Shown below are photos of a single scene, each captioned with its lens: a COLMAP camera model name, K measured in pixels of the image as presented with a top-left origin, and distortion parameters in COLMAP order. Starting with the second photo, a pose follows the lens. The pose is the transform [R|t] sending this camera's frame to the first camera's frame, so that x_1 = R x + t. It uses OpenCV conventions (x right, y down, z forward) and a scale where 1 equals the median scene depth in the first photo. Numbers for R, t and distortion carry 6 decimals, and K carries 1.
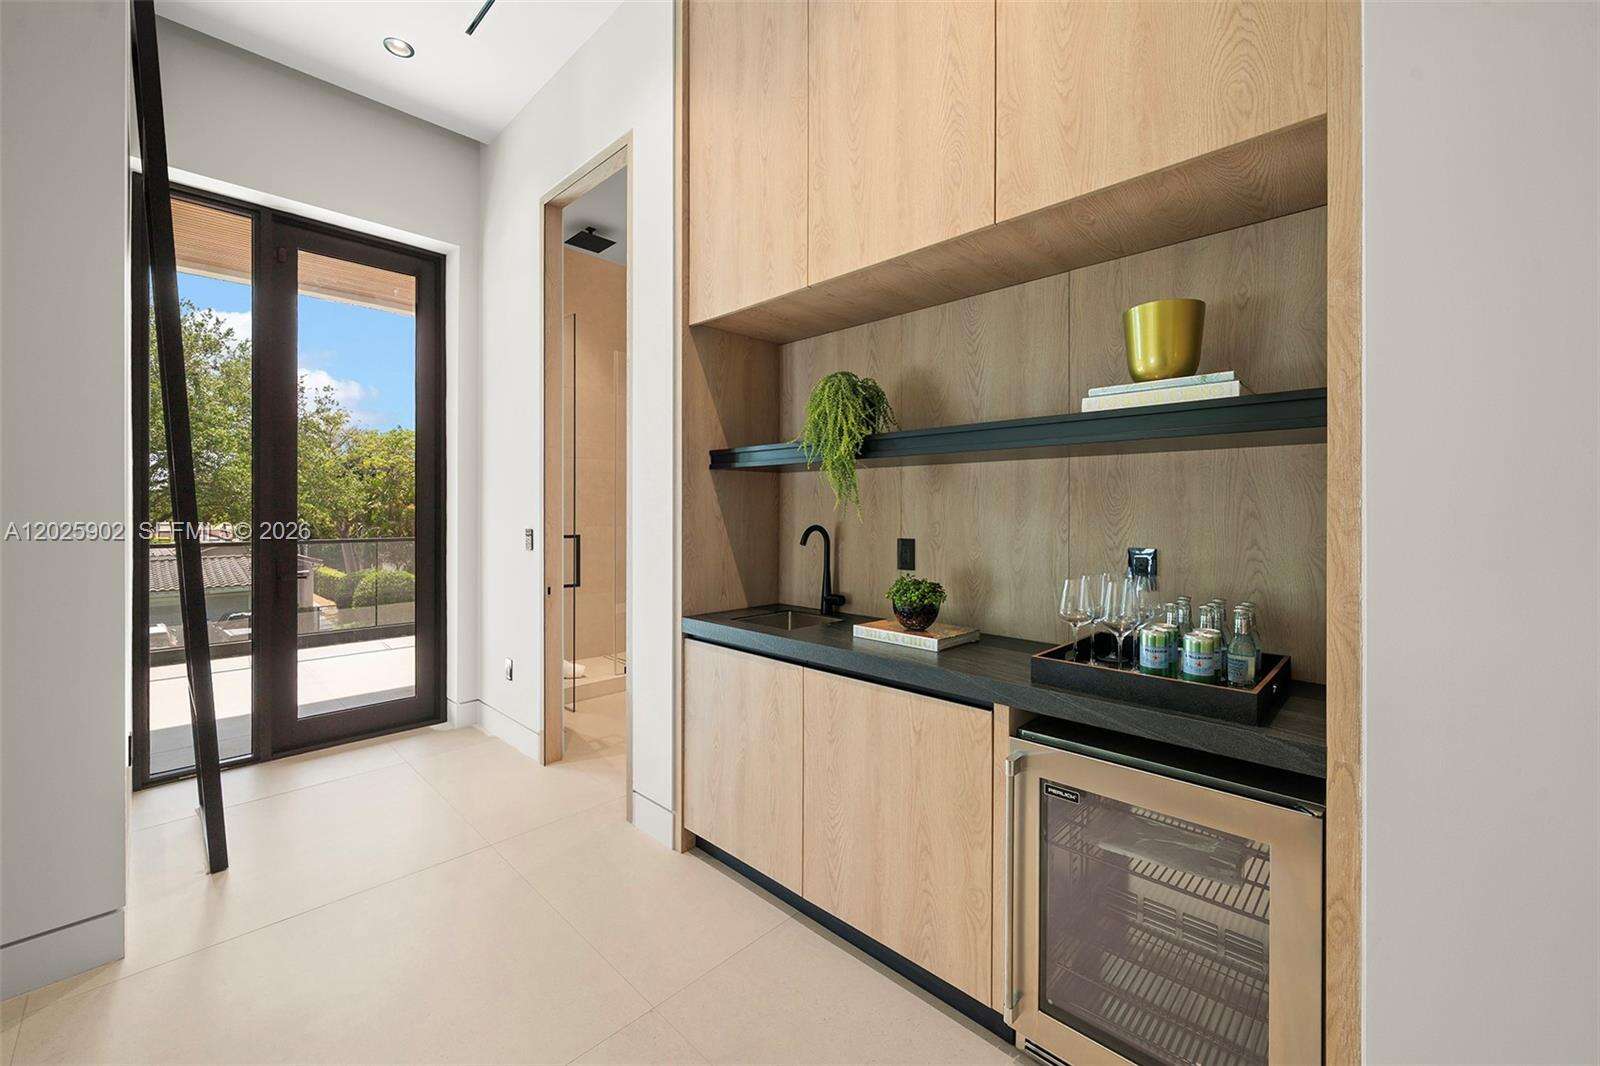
lens RADIAL K [[611.9, 0, 795.8], [0, 611.9, 512.0], [0, 0, 1]] dist [0.000052, 0.000156]
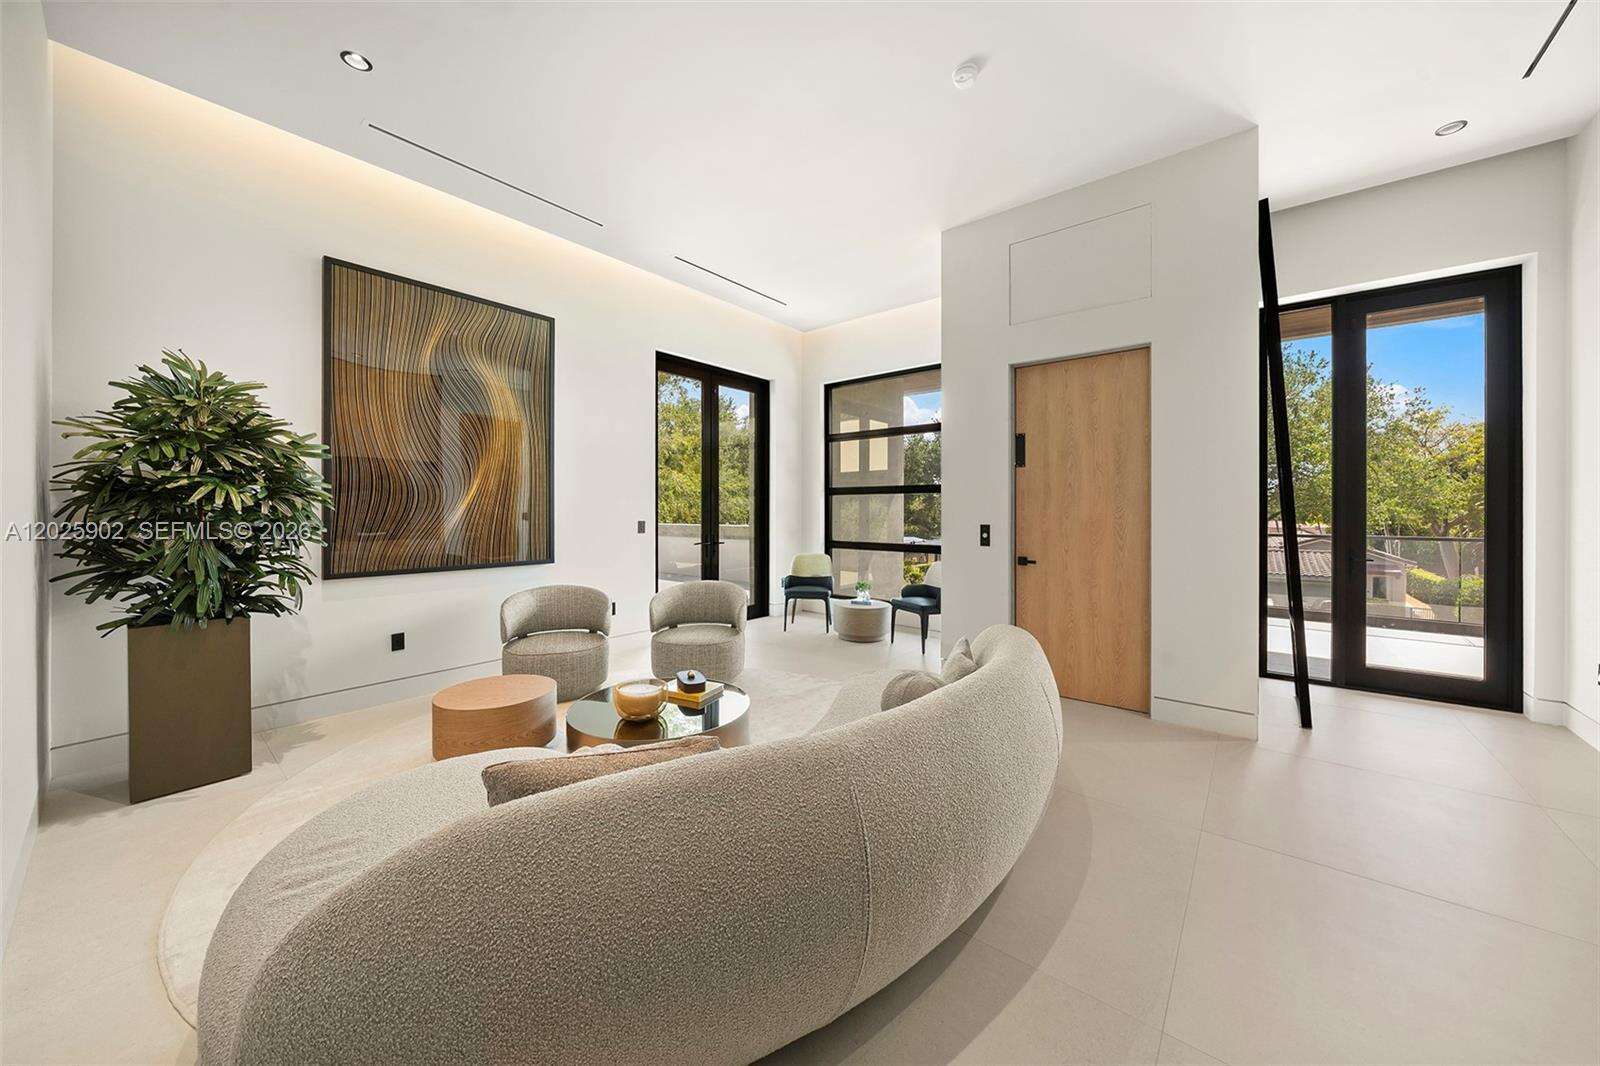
lens RADIAL K [[563.3, 0, 803.7], [0, 563.3, 511.3], [0, 0, 1]] dist [-0.001652, -0.000309]
pose [[0.076512, -0.001326, -0.997068, 0.269629], [-0.001875, 0.999997, -0.001473, 0.002782], [0.997067, 0.001983, 0.076510, -0.271371]]
